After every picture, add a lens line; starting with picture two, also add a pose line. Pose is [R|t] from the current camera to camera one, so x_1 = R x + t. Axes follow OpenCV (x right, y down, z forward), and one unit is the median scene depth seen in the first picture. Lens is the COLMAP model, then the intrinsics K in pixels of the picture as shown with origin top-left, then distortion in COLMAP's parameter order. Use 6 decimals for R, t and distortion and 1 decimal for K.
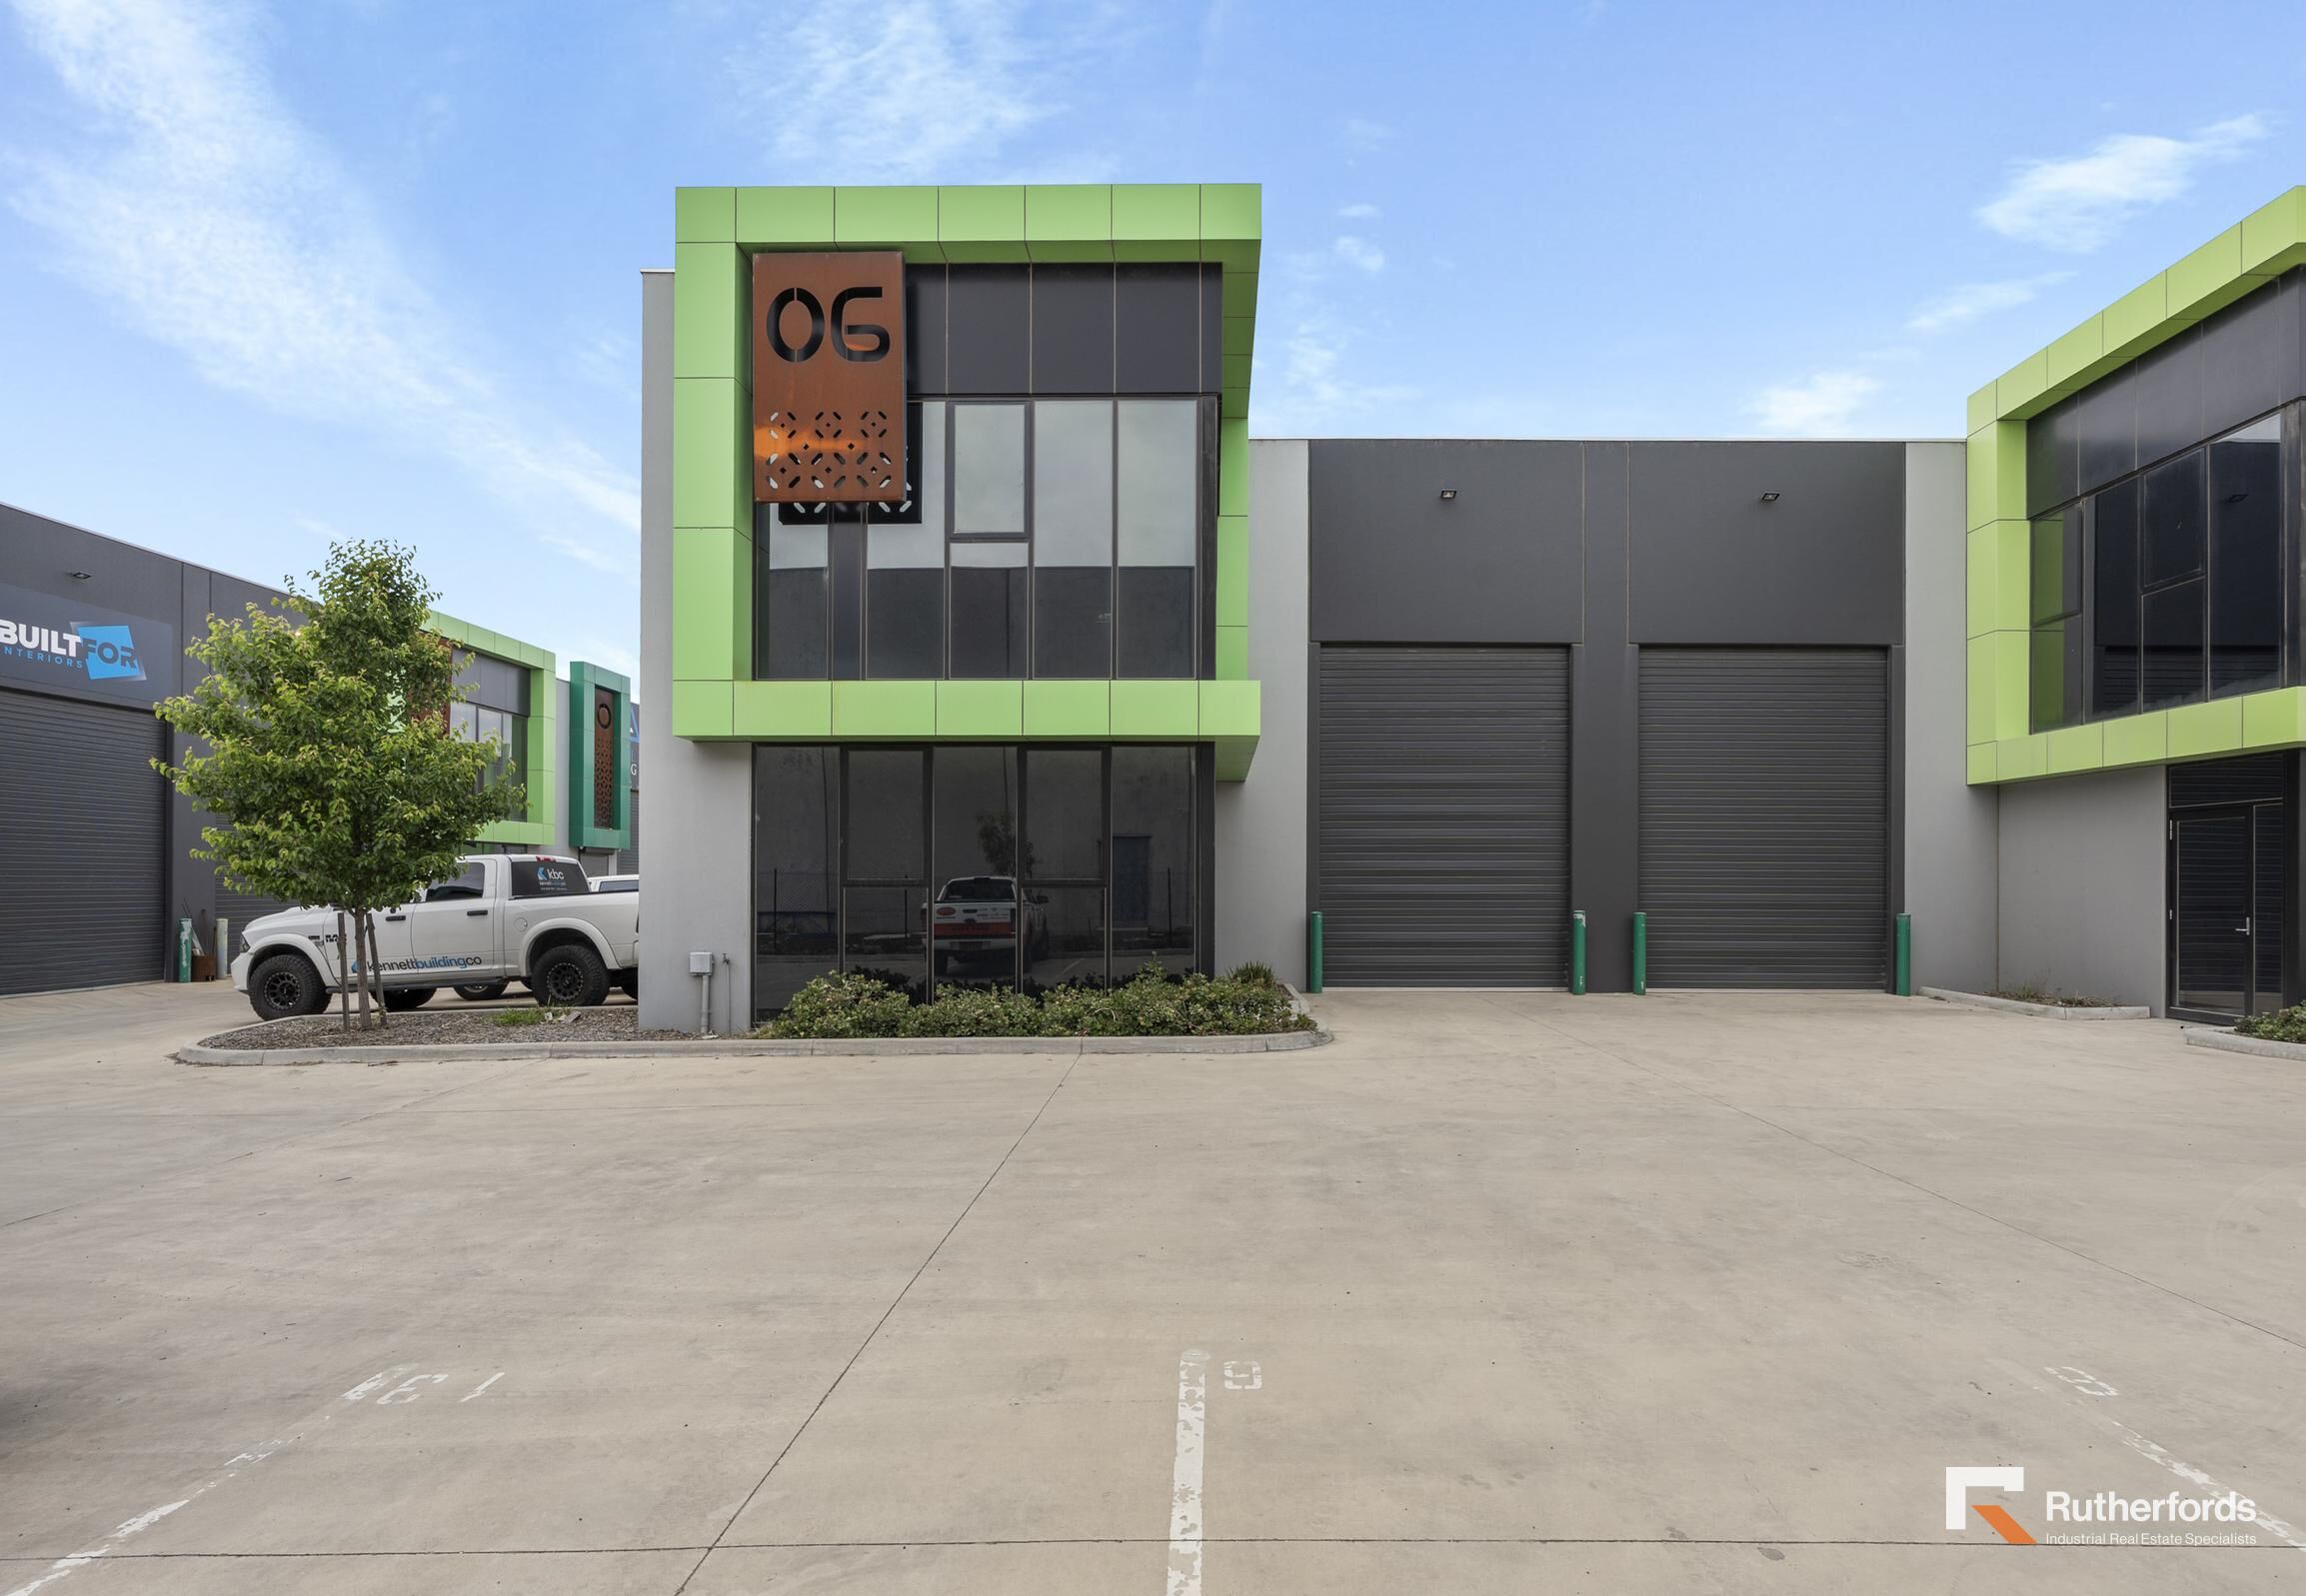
lens RADIAL K [[1097.2, 0, 1158.1], [0, 1097.2, 891.3], [0, 0, 1]] dist [-0.002252, -0.000335]
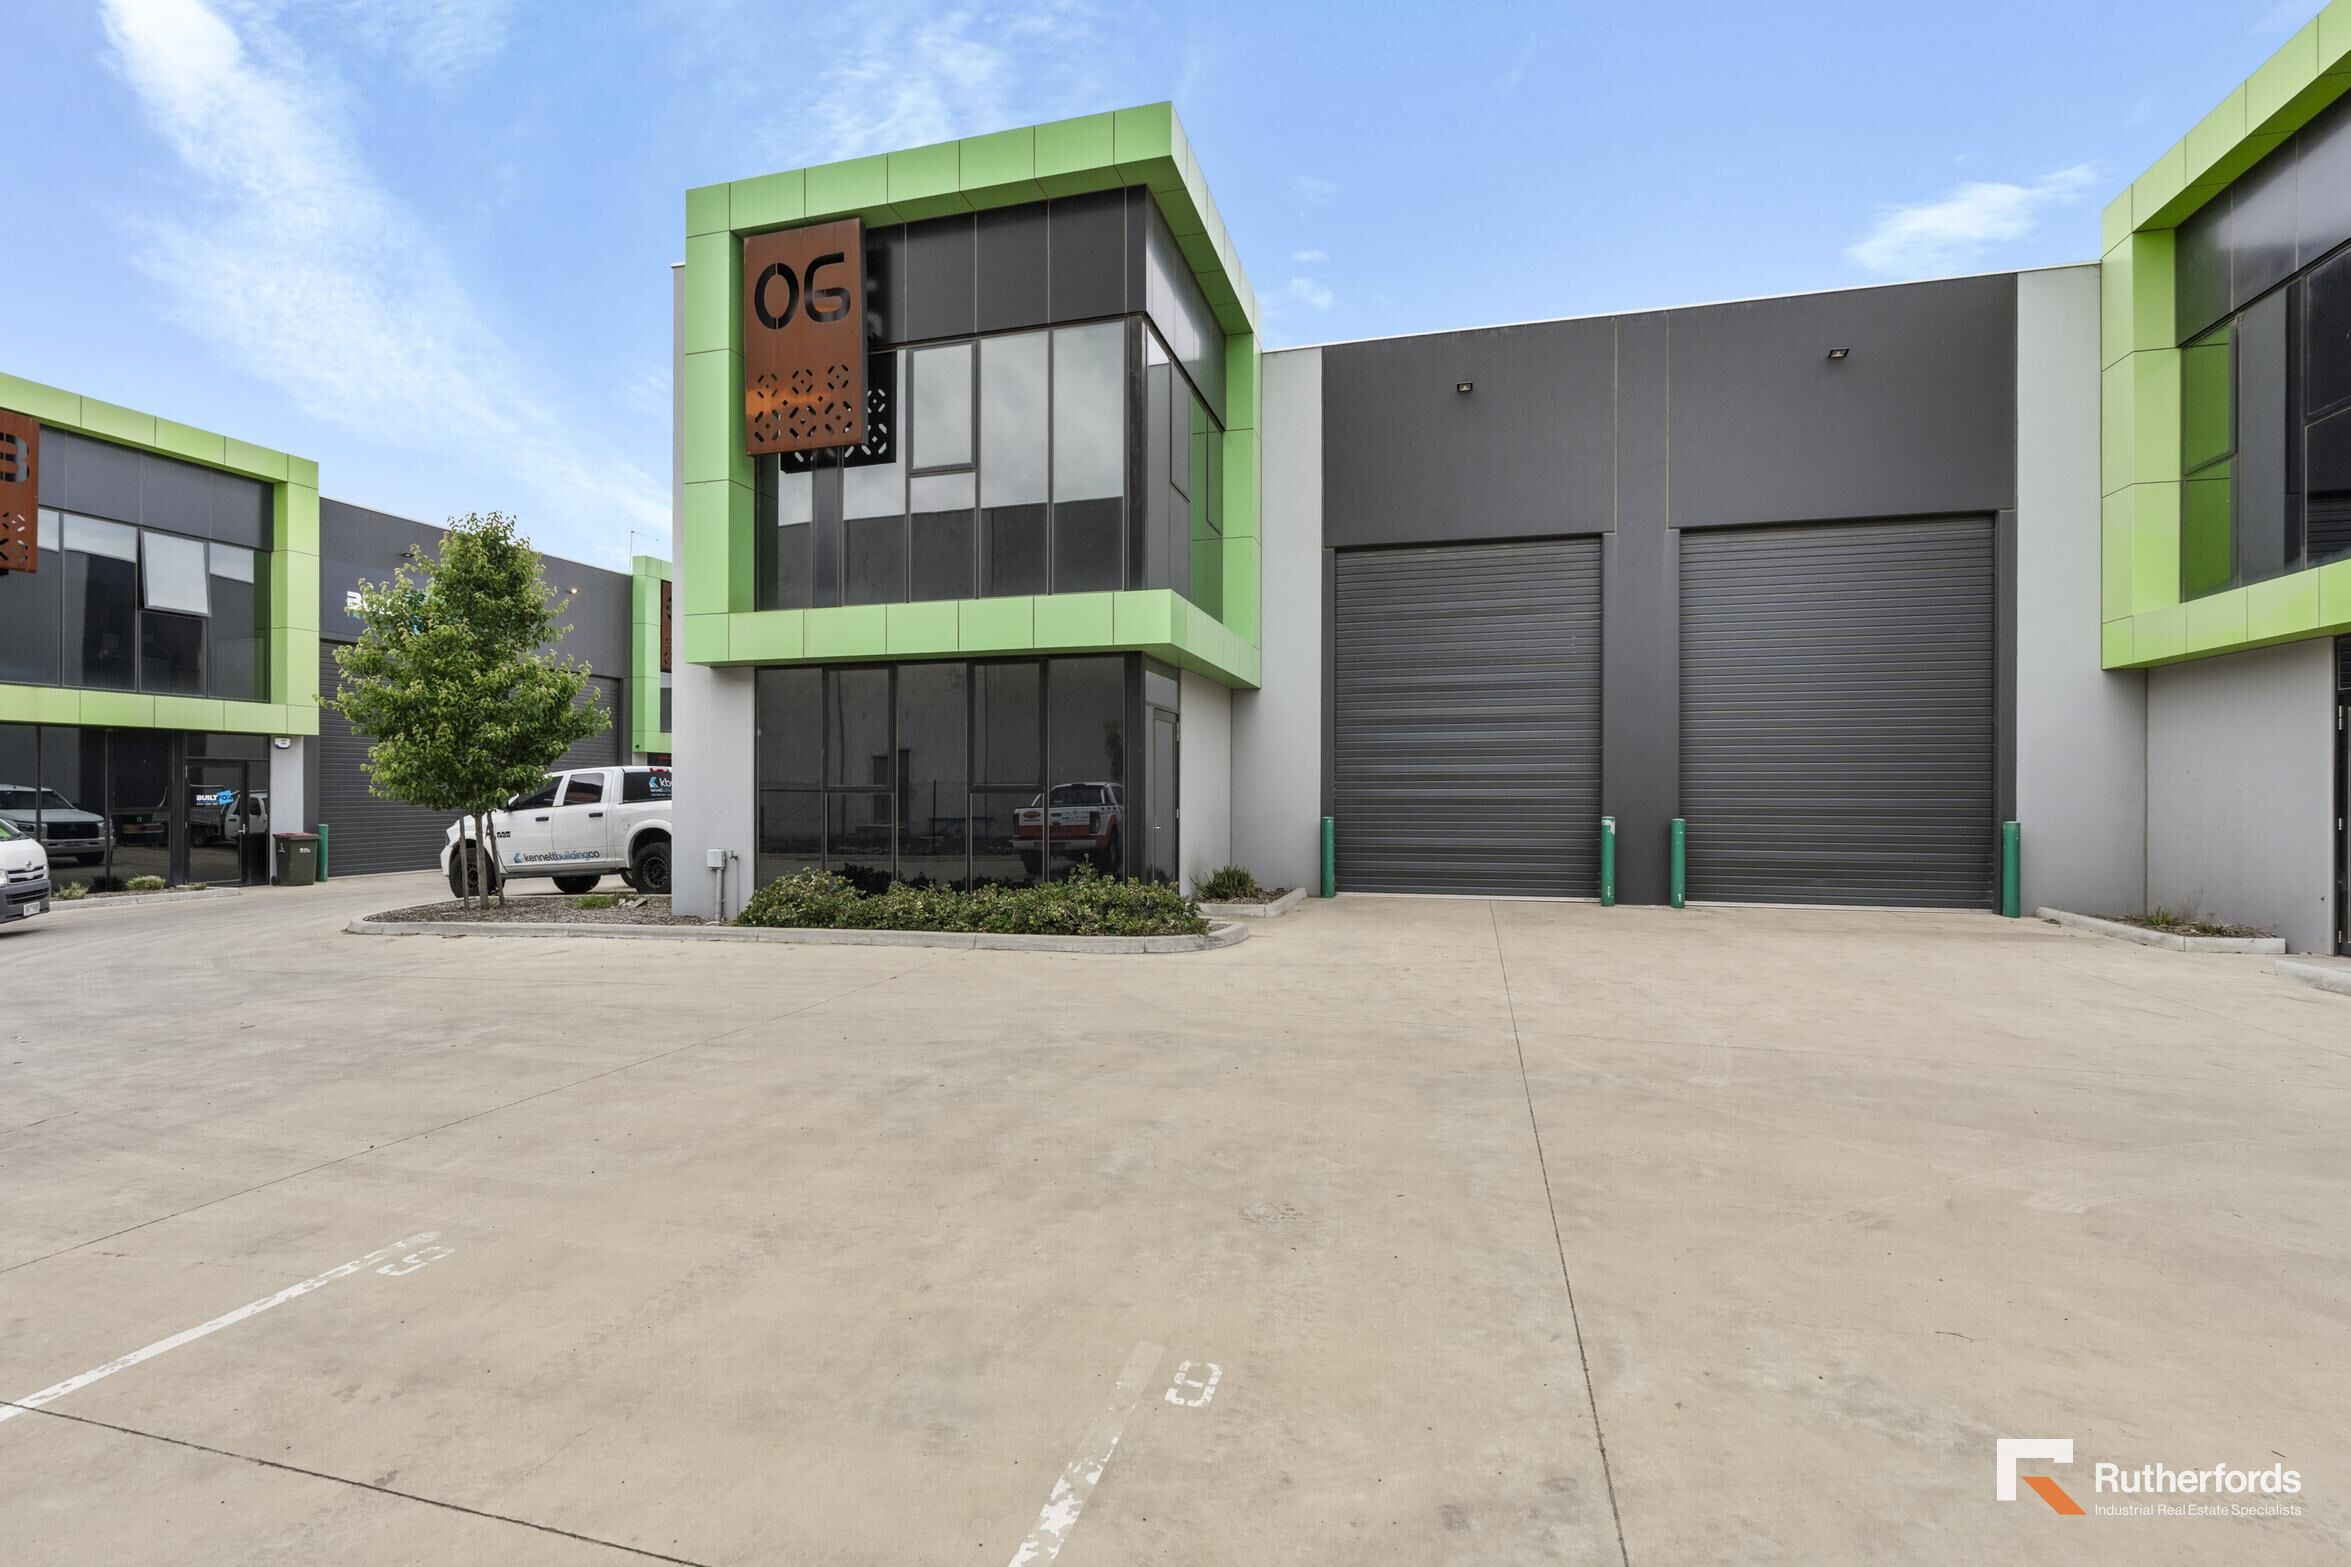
lens RADIAL K [[1022.5, 0, 1197.4], [0, 1022.5, 800.2], [0, 0, 1]] dist [-0.001189, -0.000236]
pose [[0.968391, -0.000144, -0.249436, 0.343534], [0.000855, 0.999996, 0.002741, 0.001111], [0.249435, -0.002868, 0.968387, 0.083074]]
